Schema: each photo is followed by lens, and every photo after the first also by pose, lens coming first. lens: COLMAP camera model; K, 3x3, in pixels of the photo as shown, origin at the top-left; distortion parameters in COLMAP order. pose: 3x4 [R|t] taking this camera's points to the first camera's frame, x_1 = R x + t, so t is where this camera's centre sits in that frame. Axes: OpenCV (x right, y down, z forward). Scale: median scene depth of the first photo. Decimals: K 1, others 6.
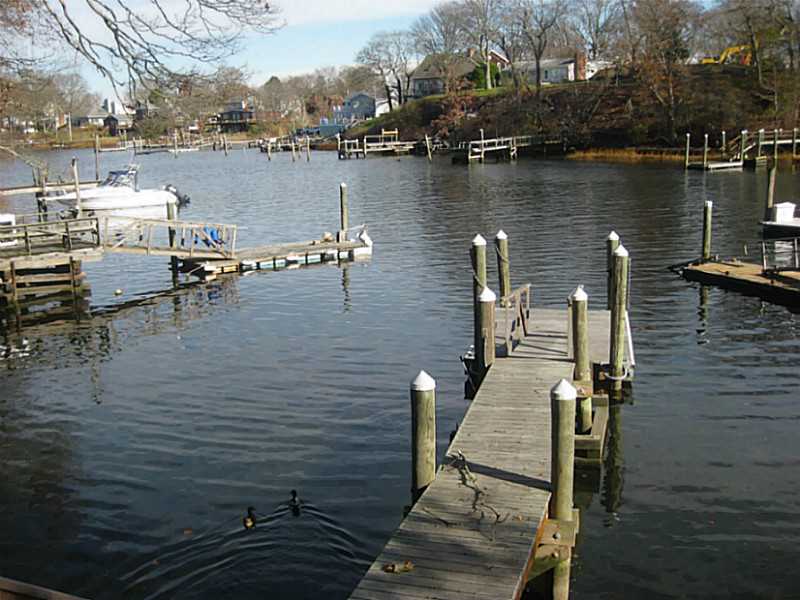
lens RADIAL K [[871.3, 0, 400.0], [0, 871.3, 300.0], [0, 0, 1]] dist [-0.160914, 0.037229]
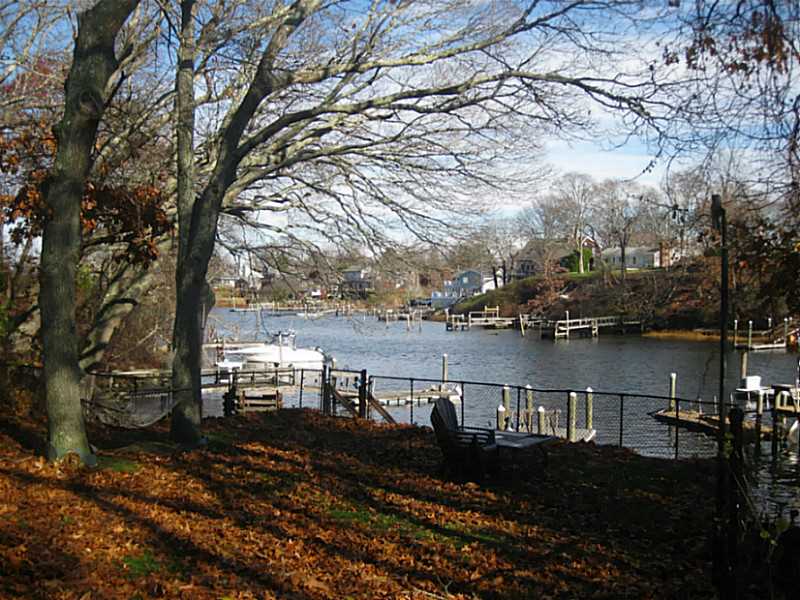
lens RADIAL K [[871.3, 0, 400.0], [0, 871.3, 300.0], [0, 0, 1]] dist [-0.160914, 0.037229]
pose [[0.991388, 0.034045, -0.126452, 0.013069], [-0.057444, 0.980813, -0.186298, 0.017515], [0.117683, 0.191958, 0.974322, -0.146332]]
